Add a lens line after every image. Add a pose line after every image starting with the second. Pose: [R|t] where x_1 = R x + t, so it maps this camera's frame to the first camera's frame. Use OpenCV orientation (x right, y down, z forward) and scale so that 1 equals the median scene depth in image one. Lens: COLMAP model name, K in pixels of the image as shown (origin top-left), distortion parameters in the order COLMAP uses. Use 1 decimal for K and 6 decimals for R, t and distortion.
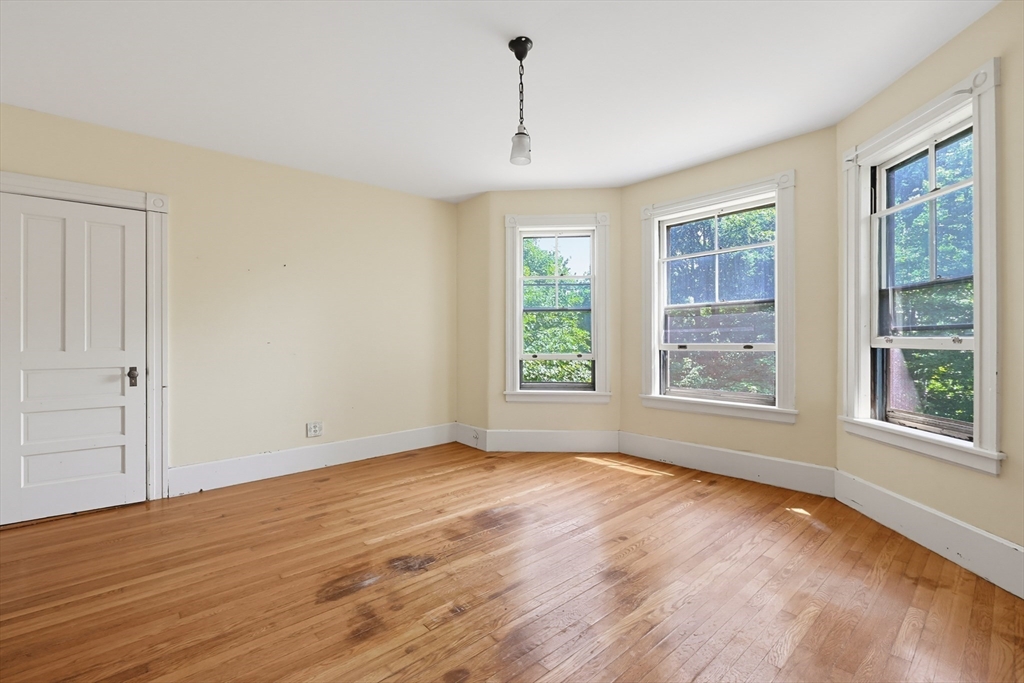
lens RADIAL K [[442.6, 0, 516.7], [0, 442.6, 338.3], [0, 0, 1]] dist [-0.001952, -0.000149]
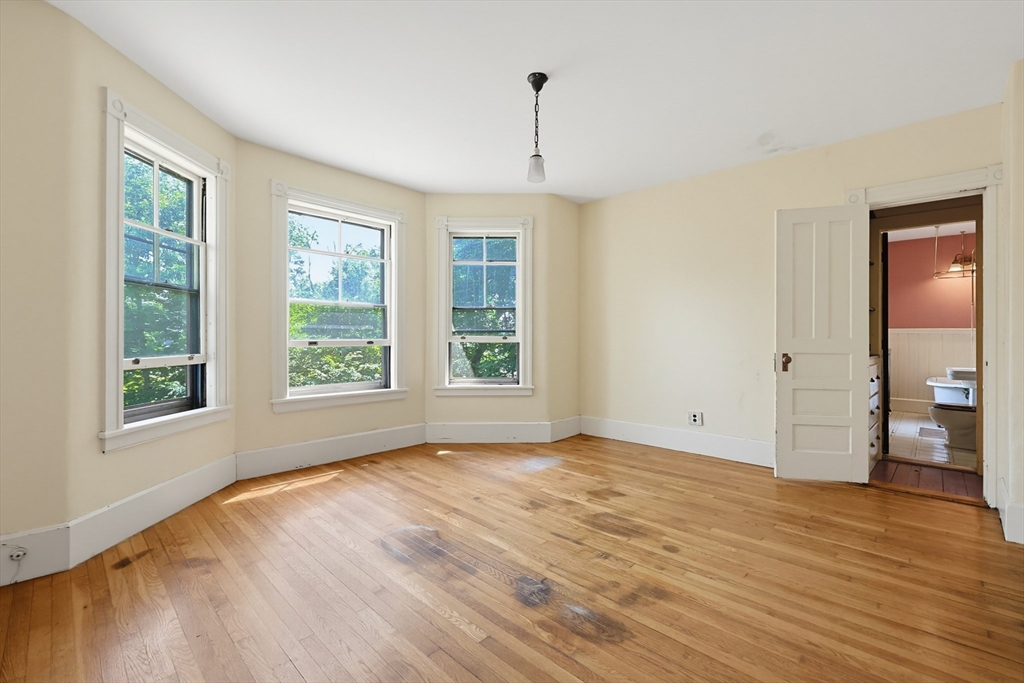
lens RADIAL K [[442.6, 0, 516.7], [0, 442.6, 338.3], [0, 0, 1]] dist [-0.001952, -0.000149]
pose [[-0.069219, 0.009397, 0.997557, -0.709263], [-0.006976, 0.999927, -0.009904, 0.017649], [-0.997577, -0.007645, -0.069149, 0.706602]]
